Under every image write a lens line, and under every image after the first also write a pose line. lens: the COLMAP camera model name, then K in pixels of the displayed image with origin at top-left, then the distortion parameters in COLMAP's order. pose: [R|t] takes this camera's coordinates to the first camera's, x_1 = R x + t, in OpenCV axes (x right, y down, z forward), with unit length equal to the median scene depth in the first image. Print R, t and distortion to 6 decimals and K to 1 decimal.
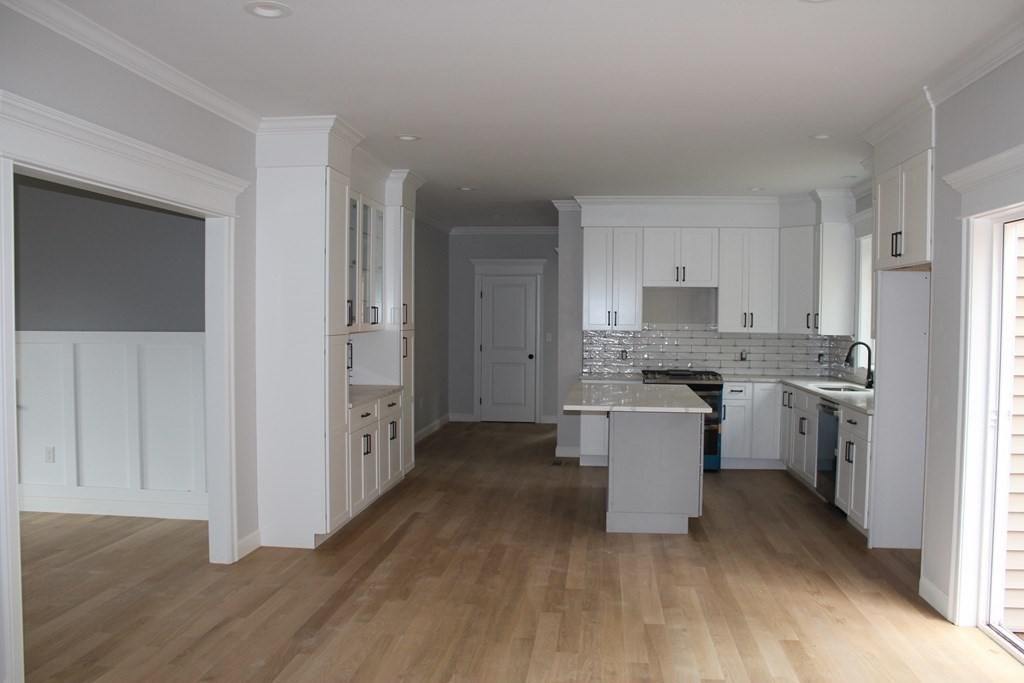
lens RADIAL K [[876.4, 0, 512.0], [0, 876.4, 341.5], [0, 0, 1]] dist [-0.172888, 0.171893]
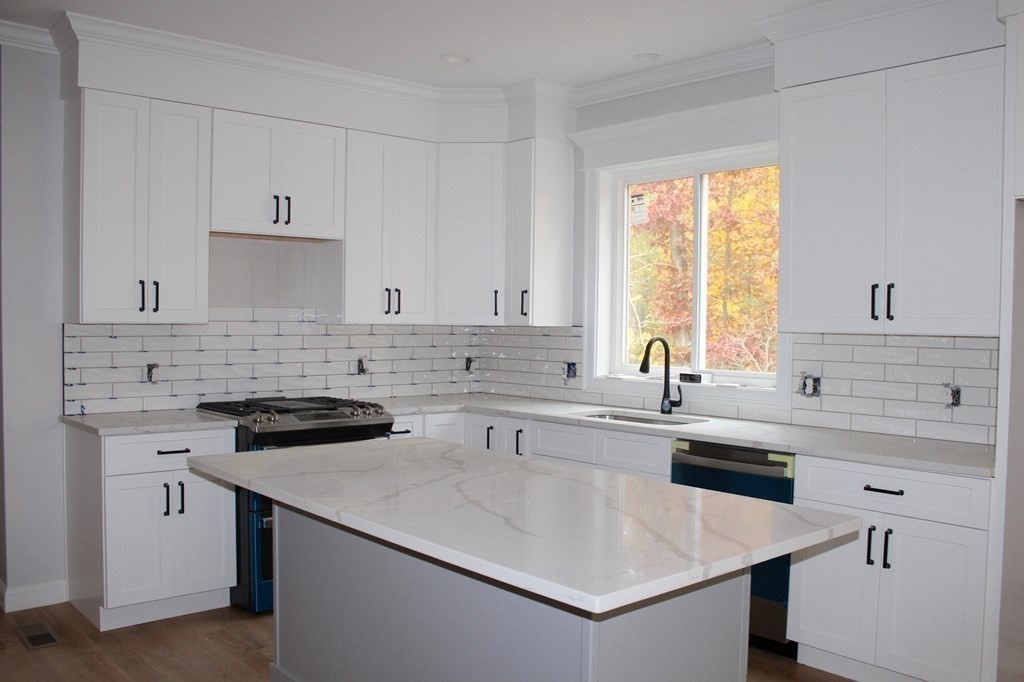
lens RADIAL K [[876.4, 0, 512.0], [0, 876.4, 341.0], [0, 0, 1]] dist [-0.172888, 0.171893]
pose [[0.672618, -0.022429, 0.739649, -0.090591], [0.019477, 0.999731, 0.012604, -0.004788], [-0.739733, 0.005928, 0.672874, 0.562031]]
